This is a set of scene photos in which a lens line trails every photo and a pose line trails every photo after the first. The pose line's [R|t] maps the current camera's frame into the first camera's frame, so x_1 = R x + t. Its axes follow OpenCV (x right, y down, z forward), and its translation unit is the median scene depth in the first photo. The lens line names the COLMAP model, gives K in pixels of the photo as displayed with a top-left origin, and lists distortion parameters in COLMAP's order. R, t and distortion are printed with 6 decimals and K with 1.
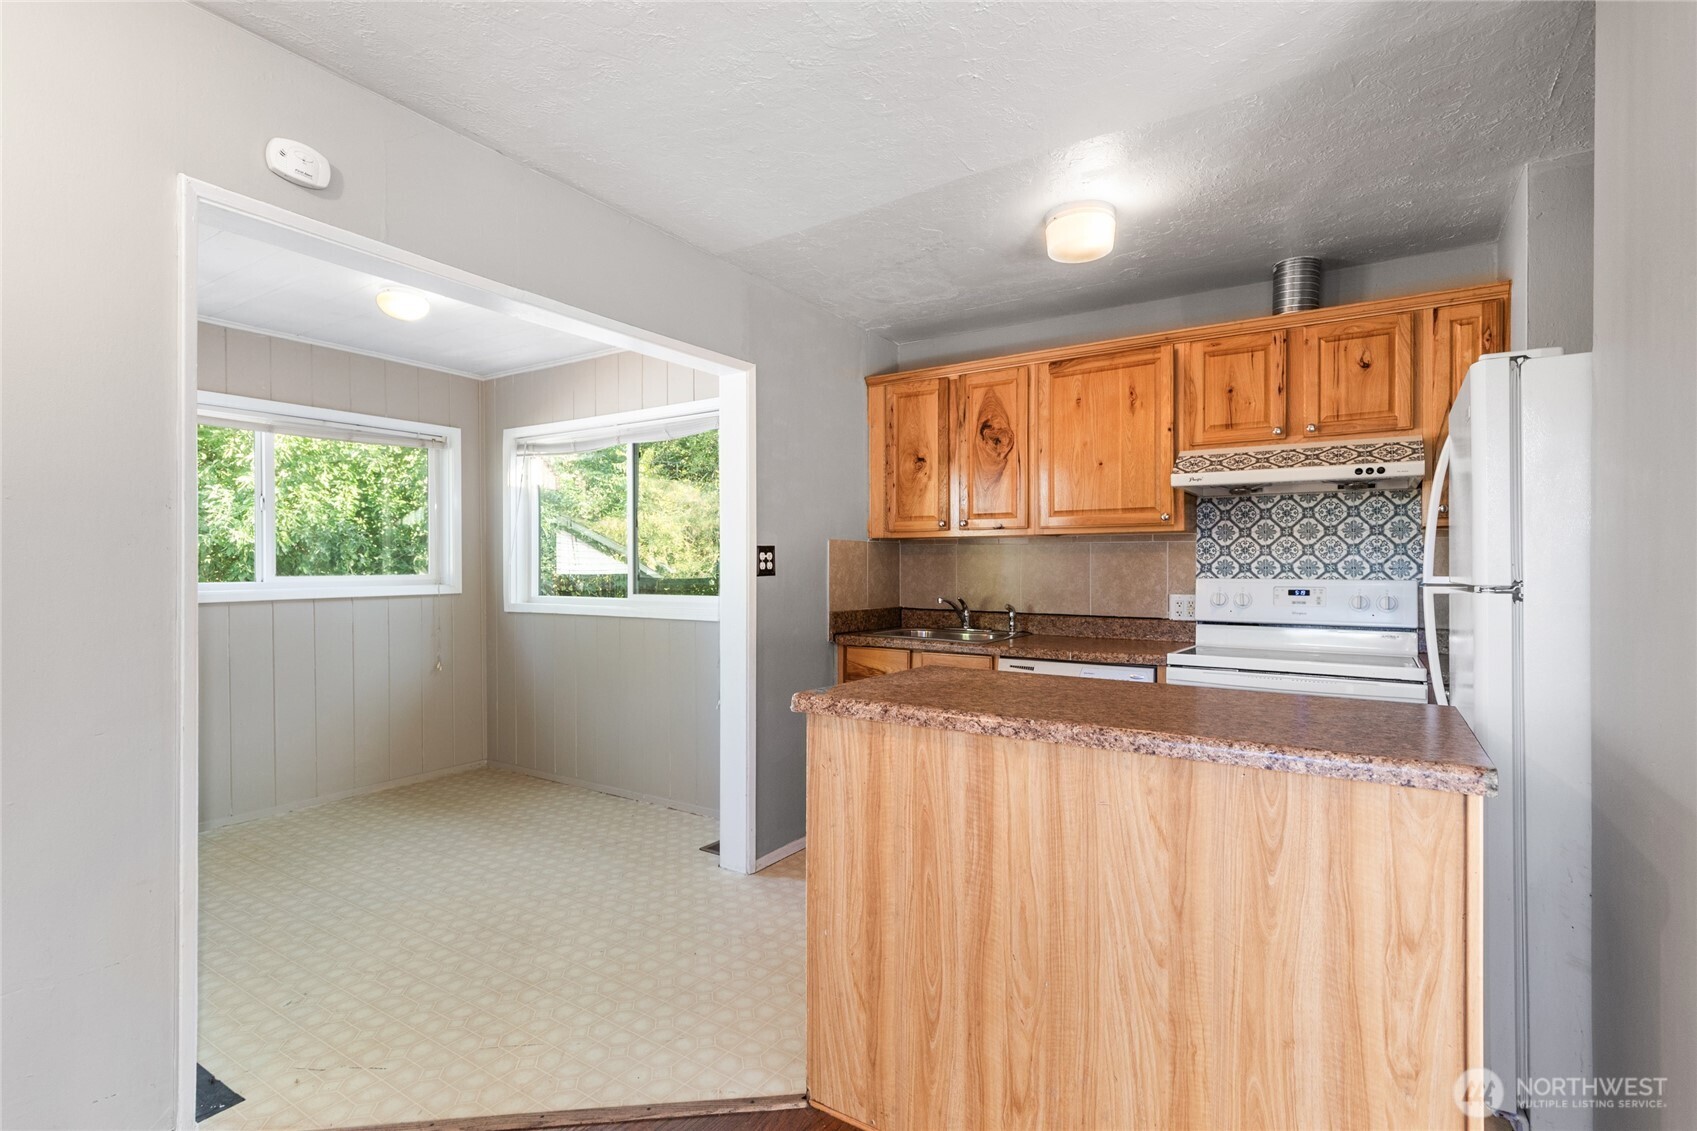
lens RADIAL K [[789.1, 0, 847.5], [0, 789.1, 567.9], [0, 0, 1]] dist [0.004239, -0.000474]
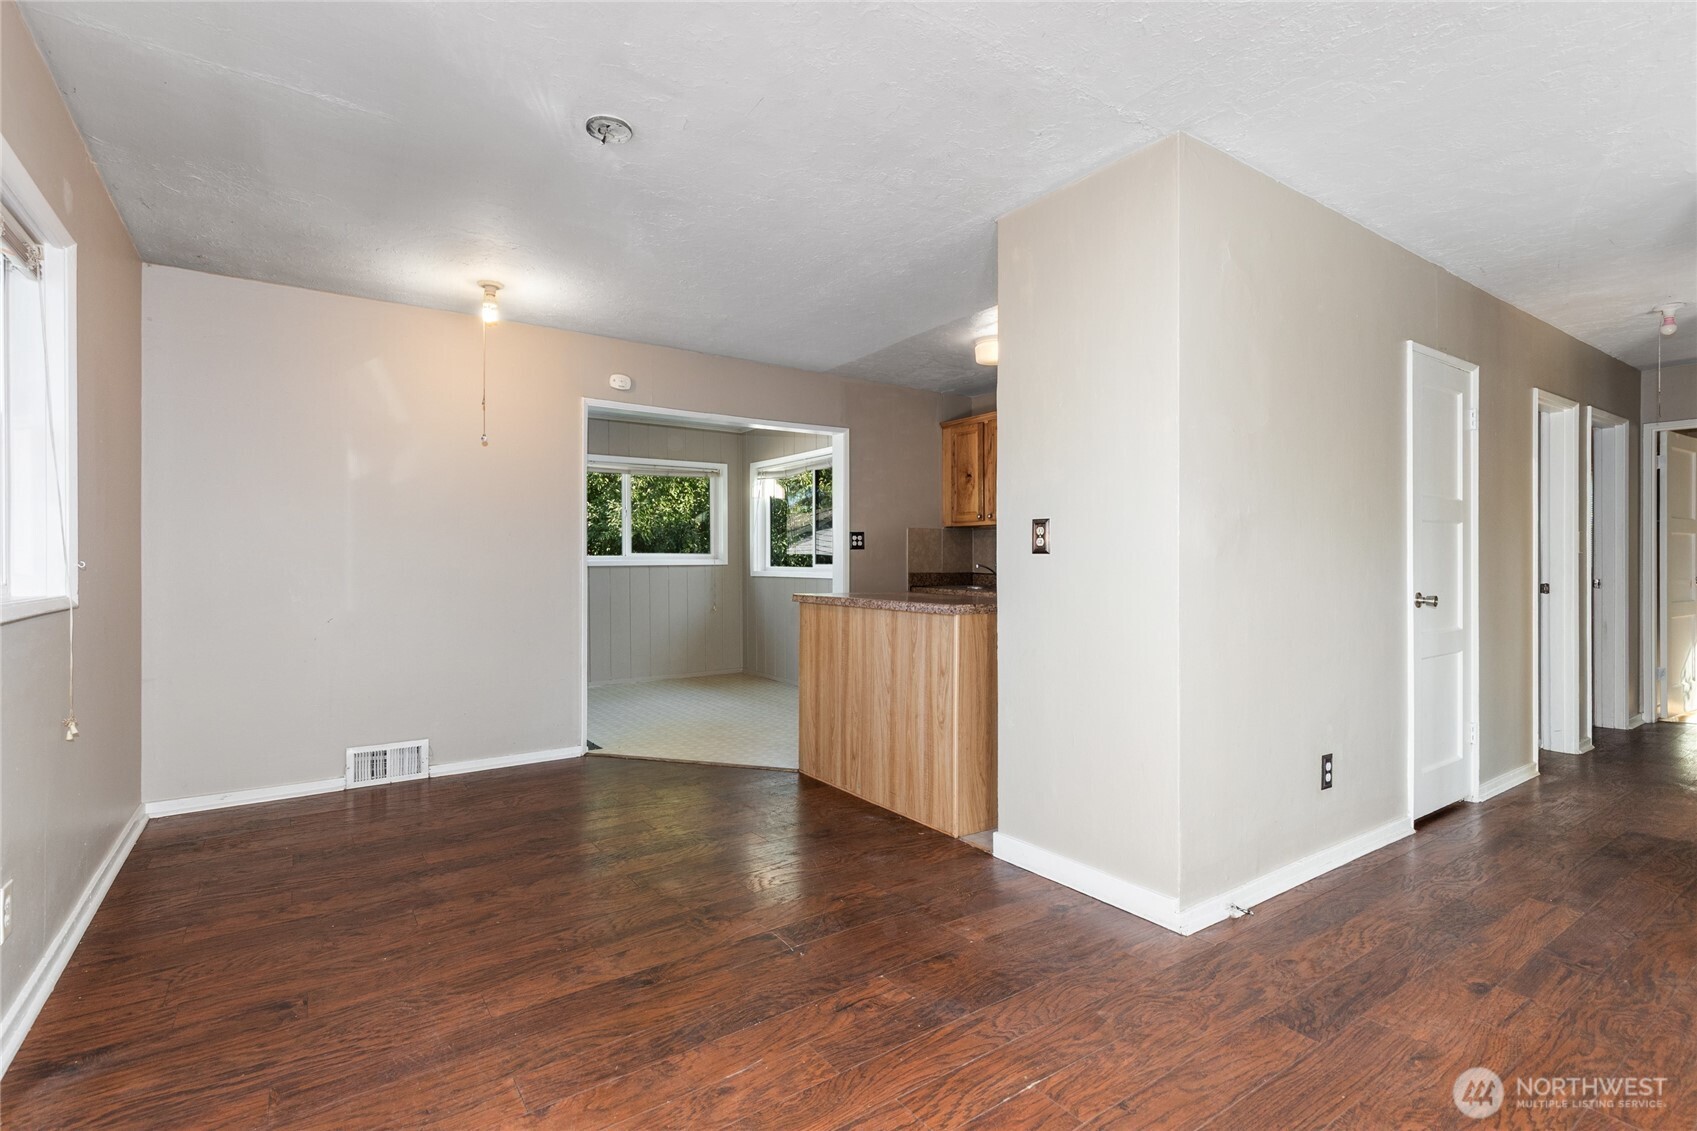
lens RADIAL K [[789.1, 0, 857.6], [0, 789.1, 560.2], [0, 0, 1]] dist [0.004239, -0.000474]
pose [[0.925851, 0.000772, -0.377888, 0.489365], [-0.001339, 0.999998, -0.001240, 0.032329], [0.377887, 0.001654, 0.925850, -0.533218]]
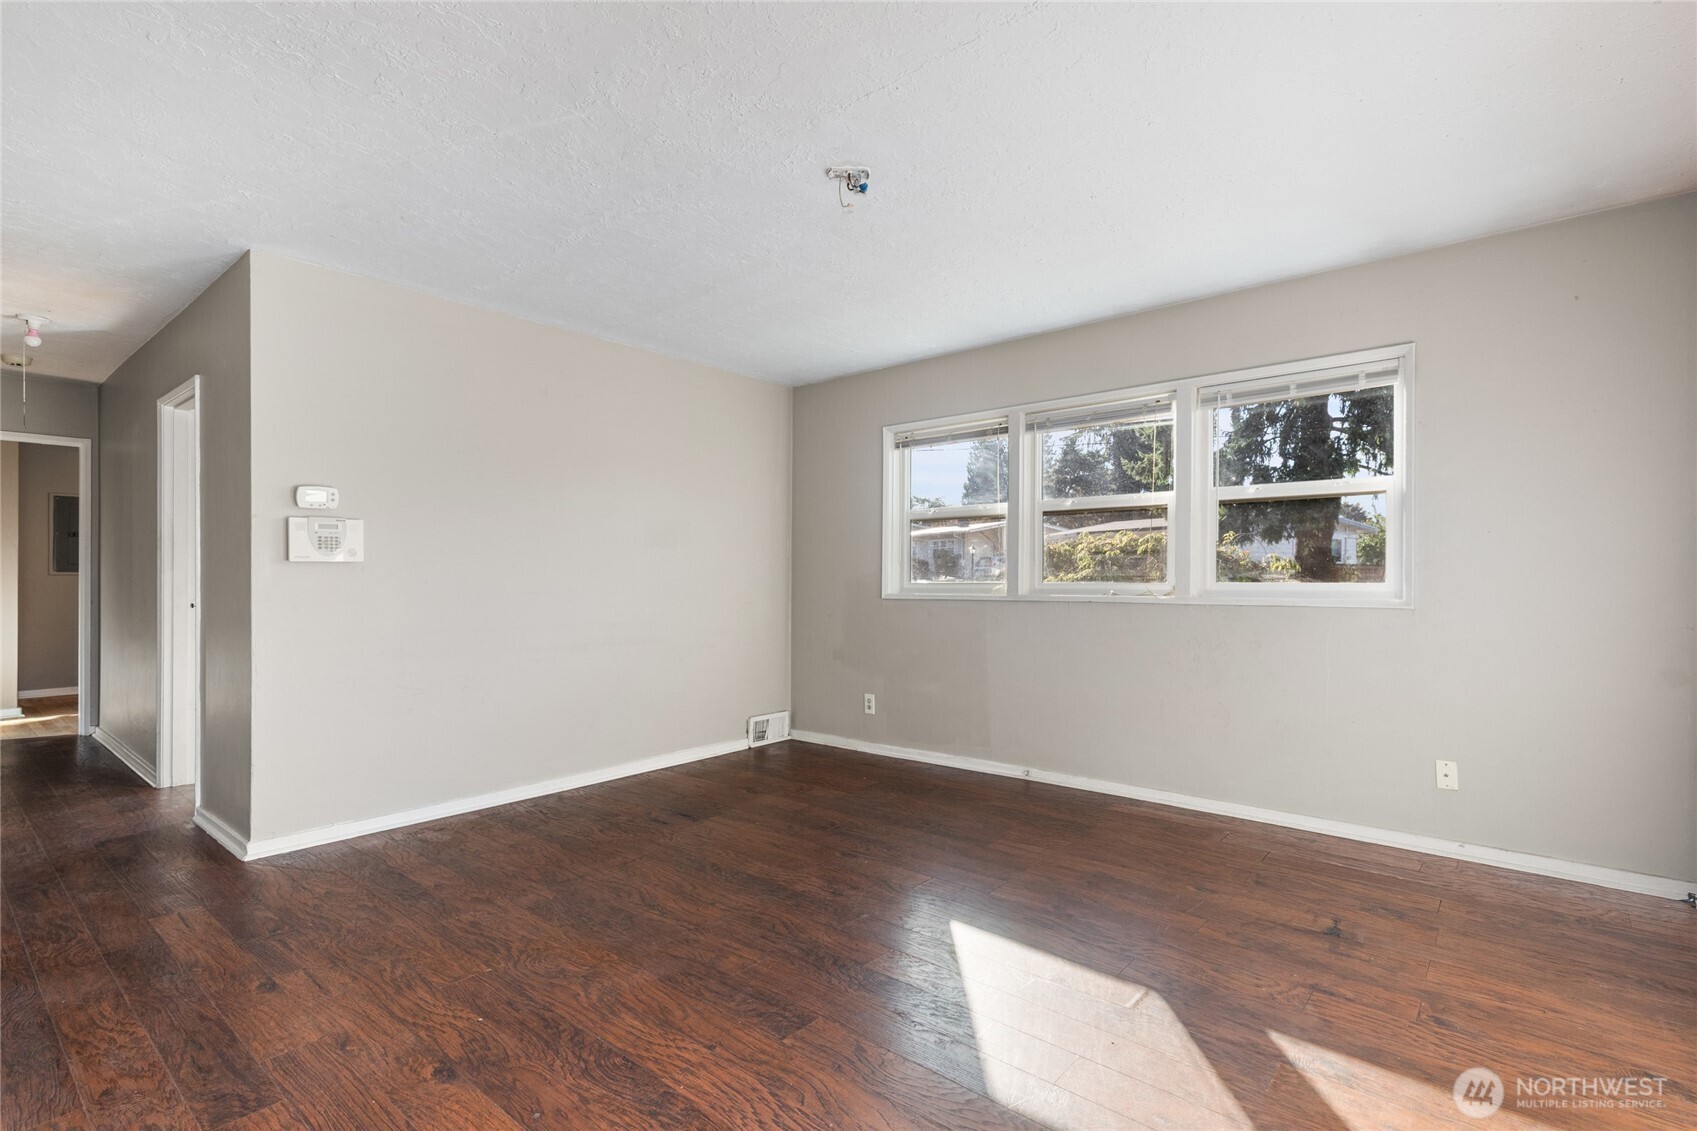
lens RADIAL K [[789.1, 0, 862.1], [0, 789.1, 571.9], [0, 0, 1]] dist [0.004239, -0.000474]
pose [[0.129956, 0.002612, 0.991516, -6.052740], [0.000344, 0.999996, -0.002680, 0.003382], [-0.991520, 0.000689, 0.129955, 3.032067]]
